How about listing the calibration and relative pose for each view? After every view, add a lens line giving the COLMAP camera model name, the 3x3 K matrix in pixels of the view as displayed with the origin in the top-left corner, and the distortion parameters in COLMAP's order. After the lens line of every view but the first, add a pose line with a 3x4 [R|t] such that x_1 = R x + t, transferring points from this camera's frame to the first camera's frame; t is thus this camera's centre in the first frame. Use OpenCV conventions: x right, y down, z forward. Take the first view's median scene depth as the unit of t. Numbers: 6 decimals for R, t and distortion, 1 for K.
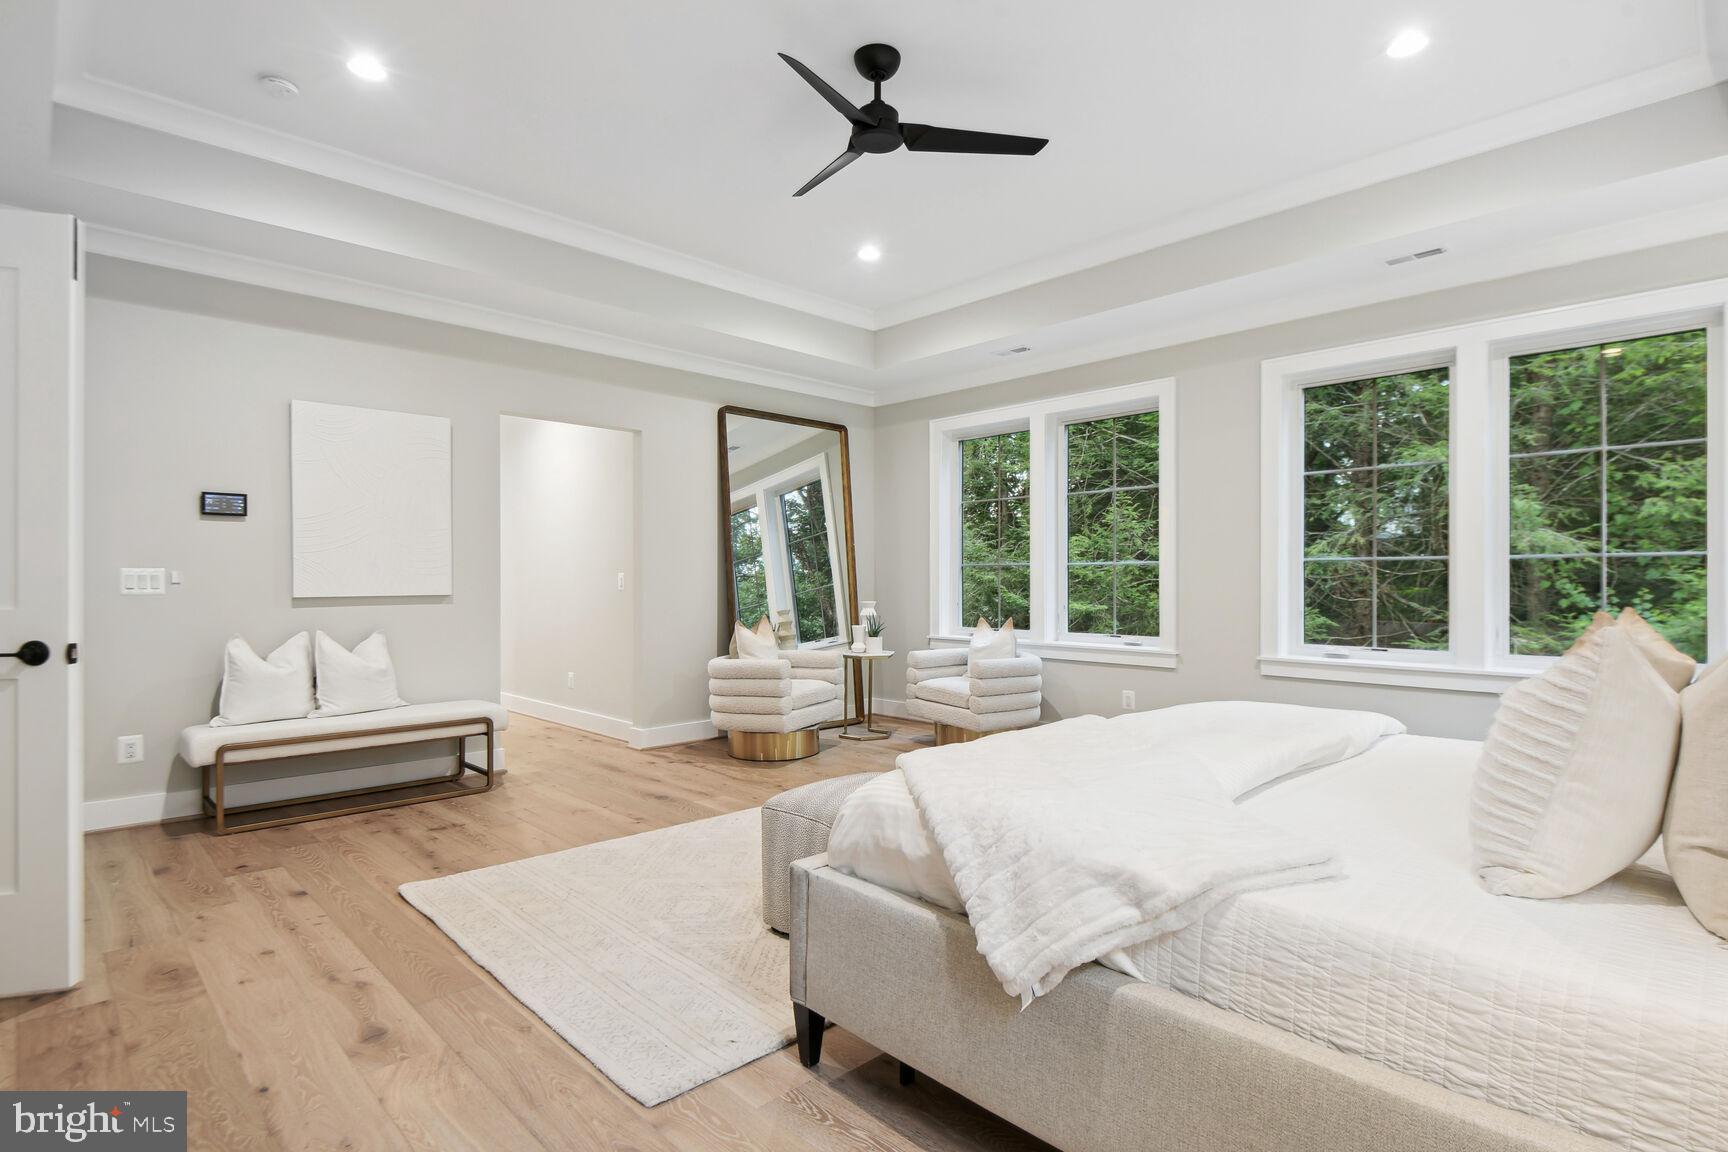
lens RADIAL K [[841.3, 0, 883.1], [0, 841.3, 583.0], [0, 0, 1]] dist [0.031996, -0.026058]
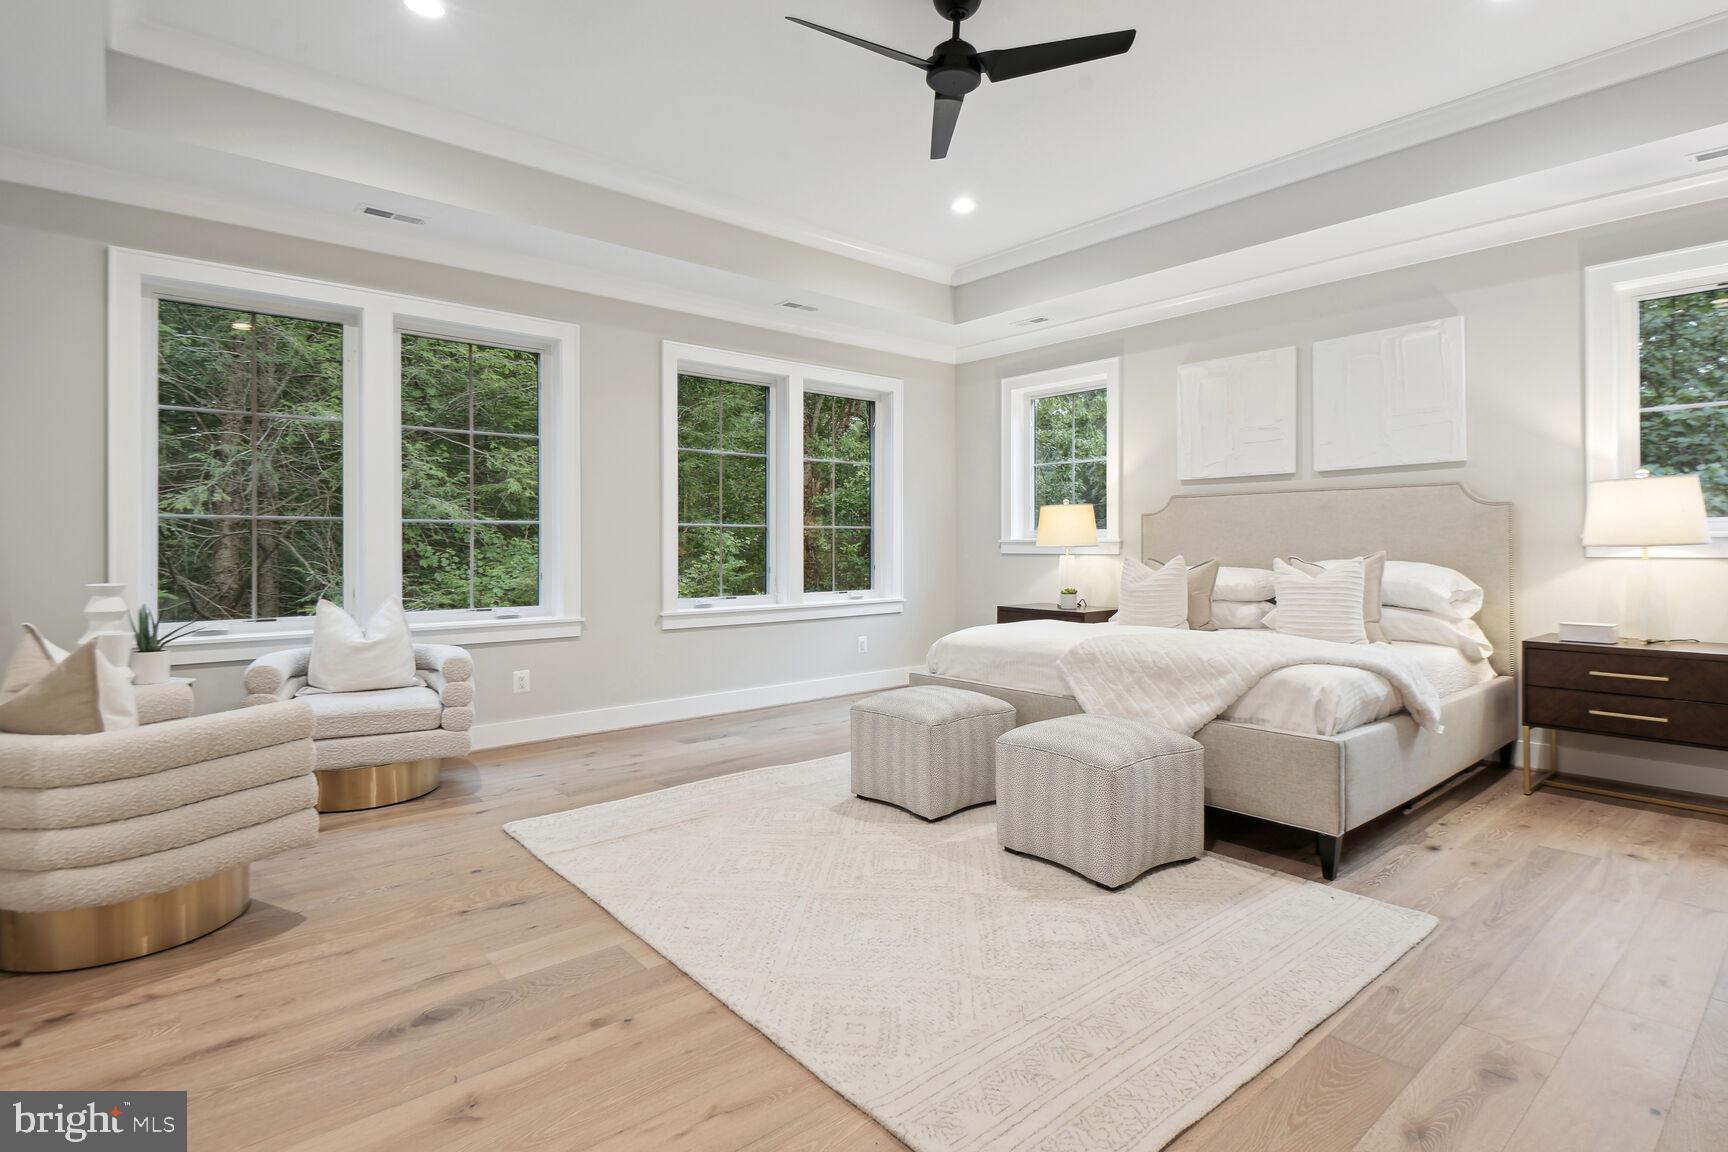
lens RADIAL K [[871.1, 0, 864.6], [0, 871.1, 537.6], [0, 0, 1]] dist [0.042678, -0.021286]
pose [[0.075314, 0.005647, 0.997144, -0.670610], [0.002677, 0.999979, -0.005865, -0.002399], [-0.997156, 0.003111, 0.075297, 0.680873]]
